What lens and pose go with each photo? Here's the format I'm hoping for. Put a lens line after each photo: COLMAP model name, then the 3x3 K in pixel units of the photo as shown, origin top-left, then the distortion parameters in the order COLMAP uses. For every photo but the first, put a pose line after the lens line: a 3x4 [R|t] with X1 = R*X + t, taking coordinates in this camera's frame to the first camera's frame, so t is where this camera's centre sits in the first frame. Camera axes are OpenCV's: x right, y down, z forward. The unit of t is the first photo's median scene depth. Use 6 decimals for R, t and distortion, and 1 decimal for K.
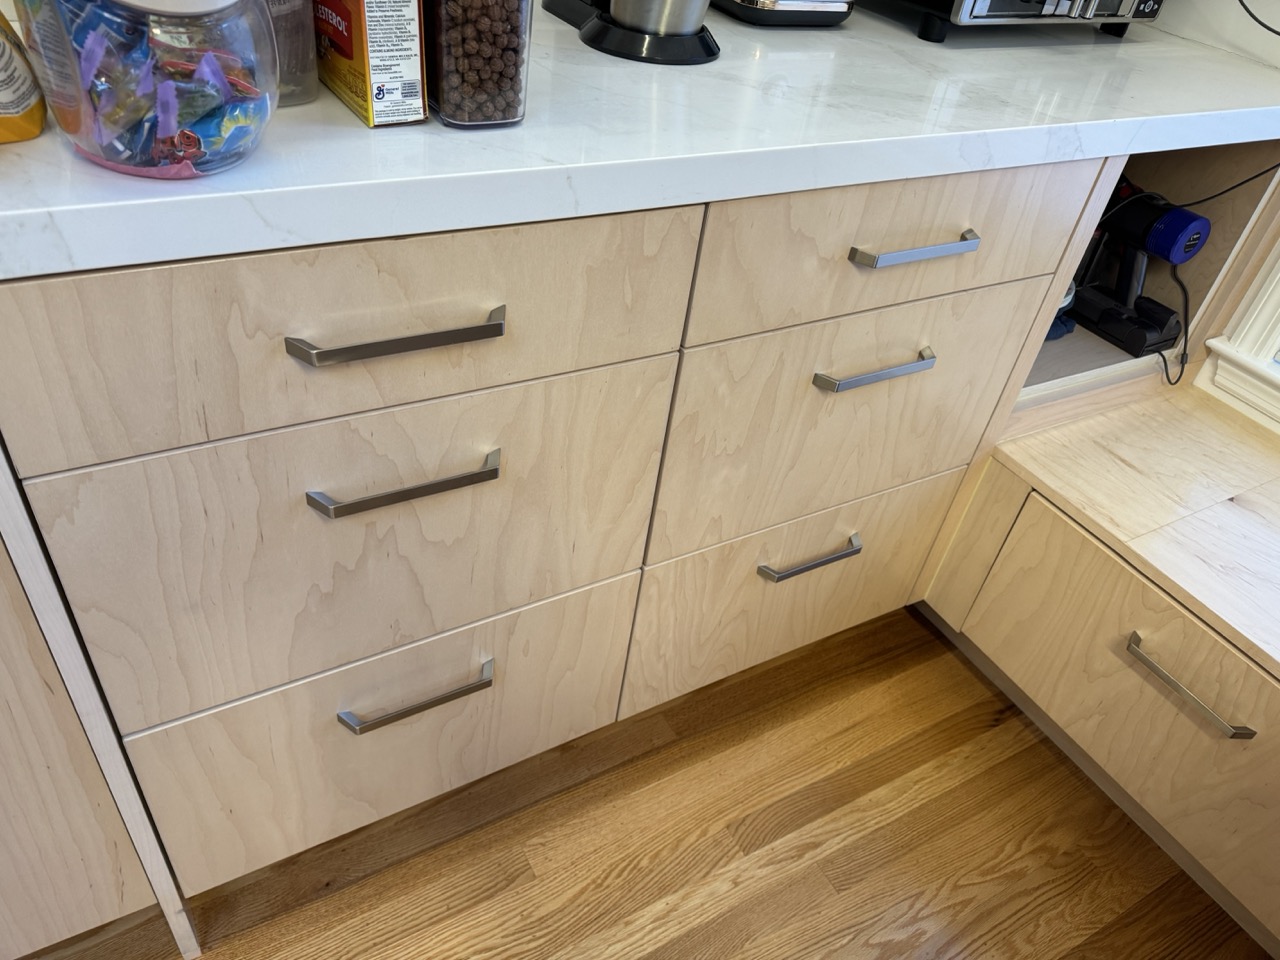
lens RADIAL K [[917.5, 0, 638.5], [0, 917.5, 485.2], [0, 0, 1]] dist [0.056679, -0.054474]
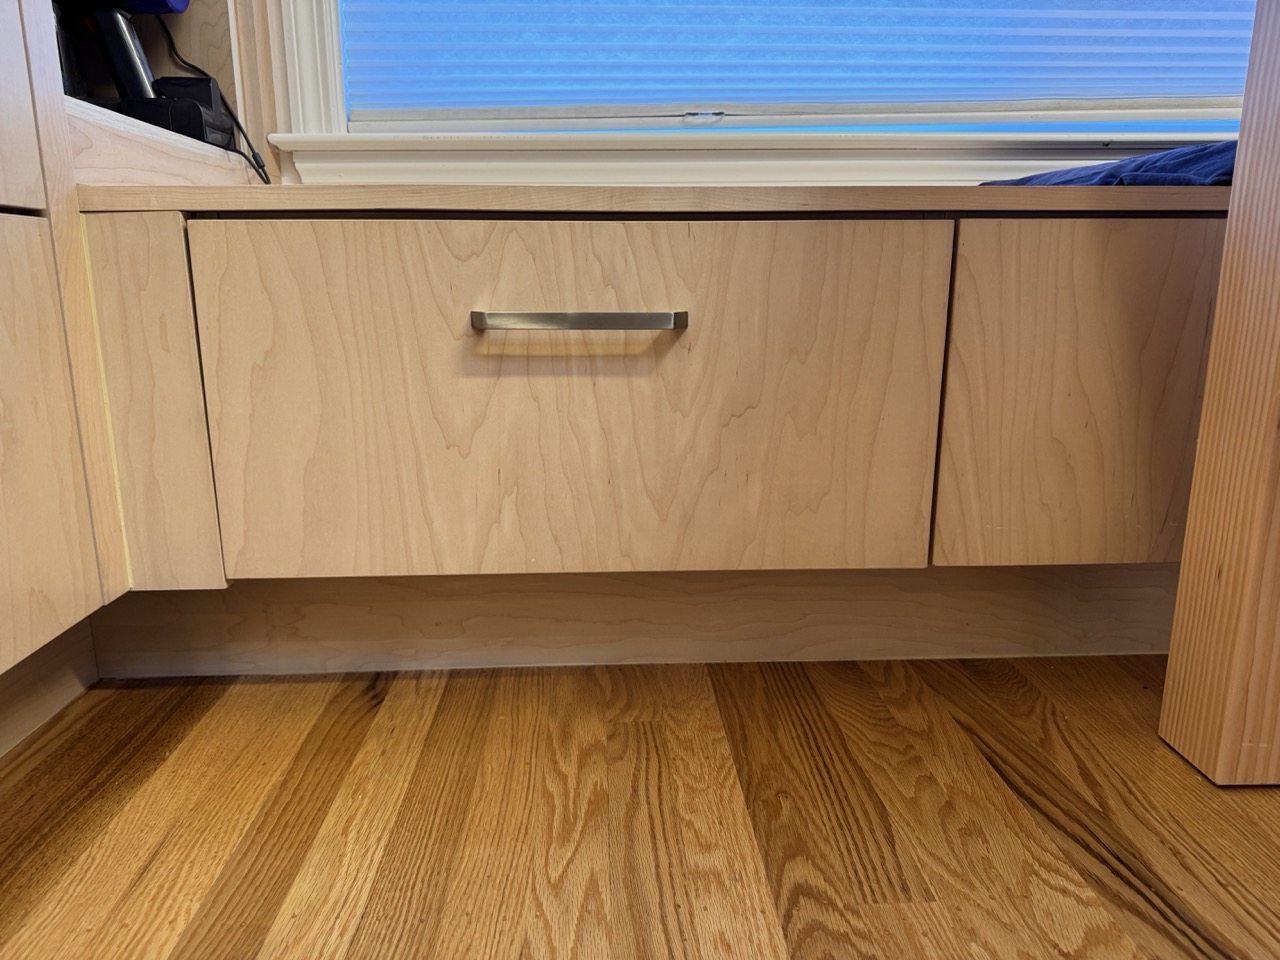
lens RADIAL K [[917.5, 0, 635.3], [0, 917.5, 477.7], [0, 0, 1]] dist [0.056679, -0.054474]
pose [[0.461104, -0.311980, 0.830694, 0.044600], [0.606652, 0.794033, -0.038531, 0.306600], [-0.647577, 0.521709, 0.555395, 0.602986]]
